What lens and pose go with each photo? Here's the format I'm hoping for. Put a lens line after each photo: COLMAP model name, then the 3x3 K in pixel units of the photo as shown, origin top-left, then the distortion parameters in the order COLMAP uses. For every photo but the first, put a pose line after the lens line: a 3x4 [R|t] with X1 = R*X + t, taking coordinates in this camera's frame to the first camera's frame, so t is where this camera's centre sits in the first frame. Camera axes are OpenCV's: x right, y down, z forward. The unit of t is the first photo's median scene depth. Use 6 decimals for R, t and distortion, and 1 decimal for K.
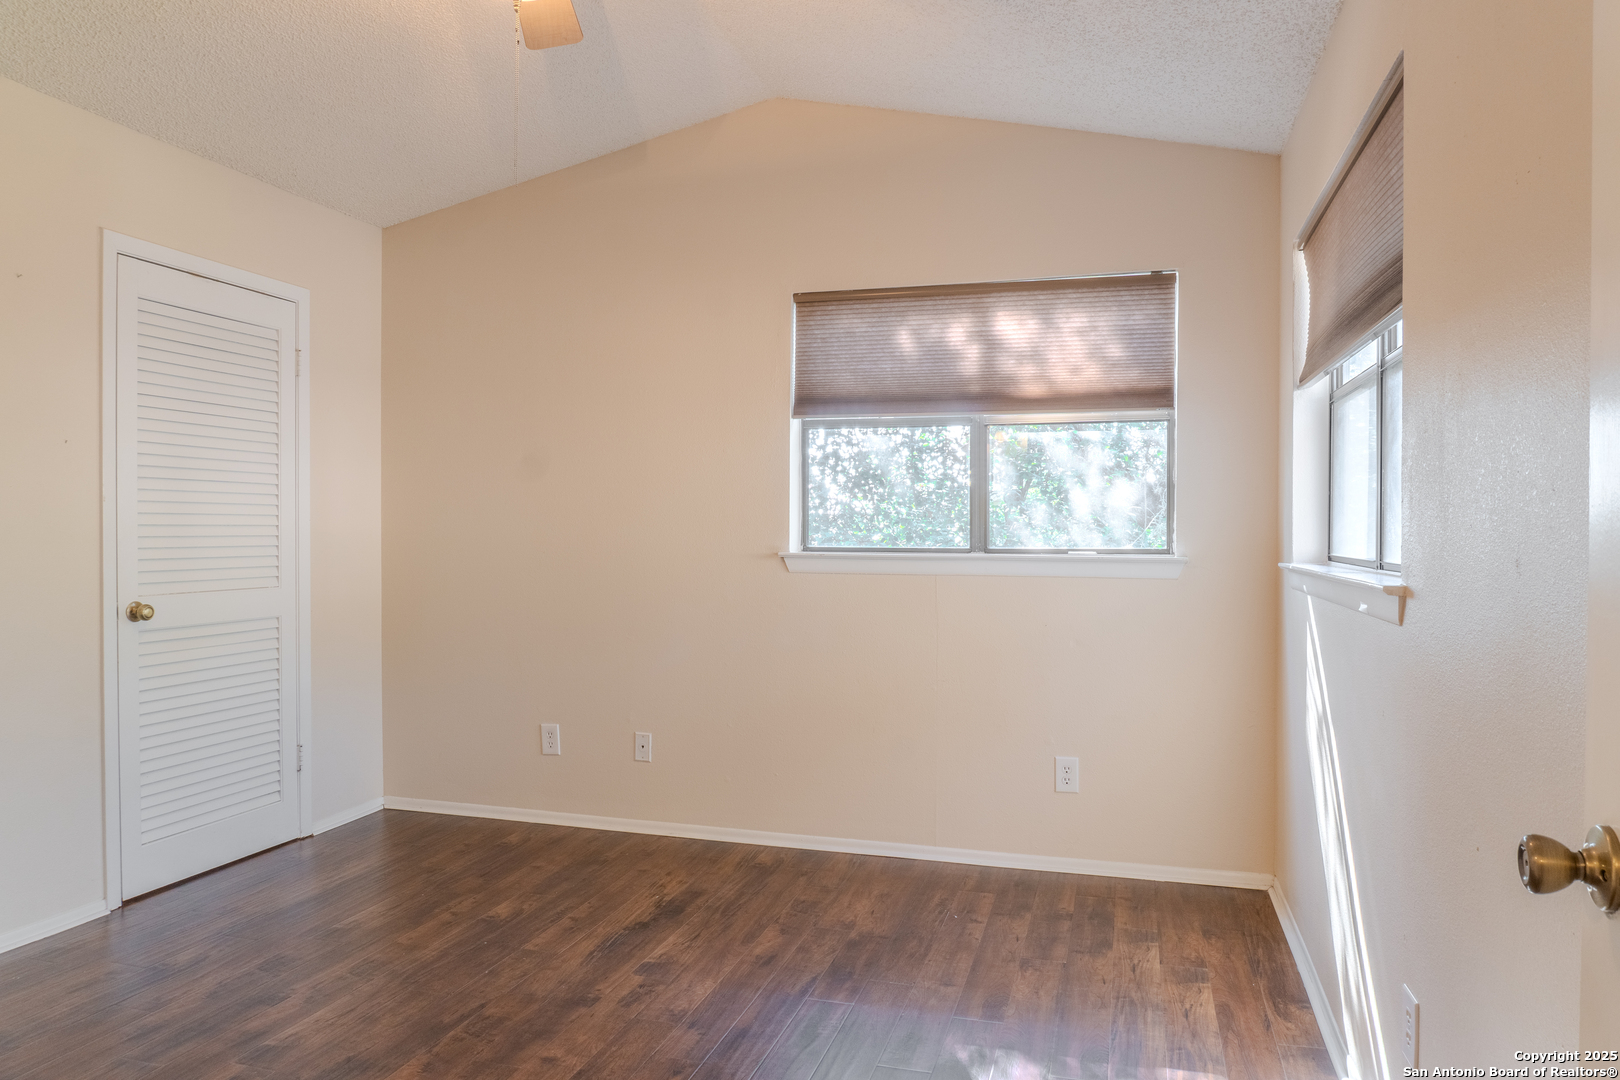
lens RADIAL K [[1083.4, 0, 811.4], [0, 1083.4, 540.3], [0, 0, 1]] dist [-0.019688, 0.004505]
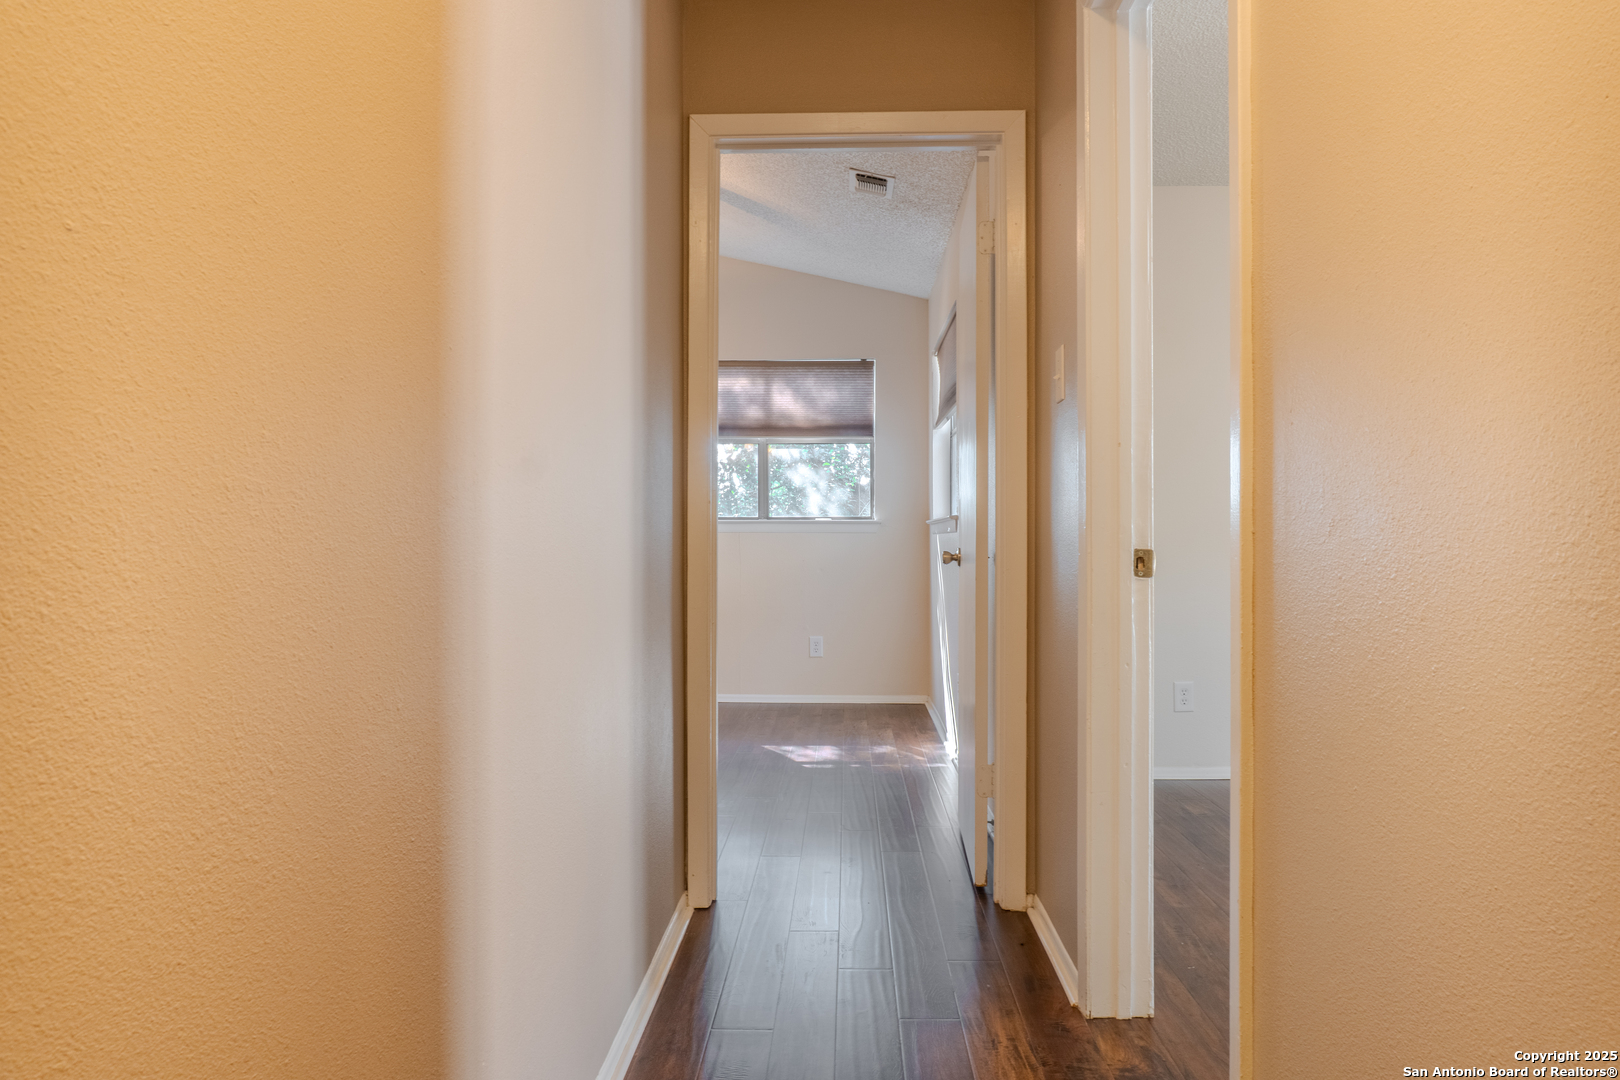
lens RADIAL K [[1083.4, 0, 810.0], [0, 1083.4, 538.5], [0, 0, 1]] dist [-0.019688, 0.004505]
pose [[0.967970, -0.004508, 0.251025, -0.219146], [0.006454, 0.999955, -0.006930, 0.058793], [-0.250982, 0.008328, 0.967956, -0.716125]]
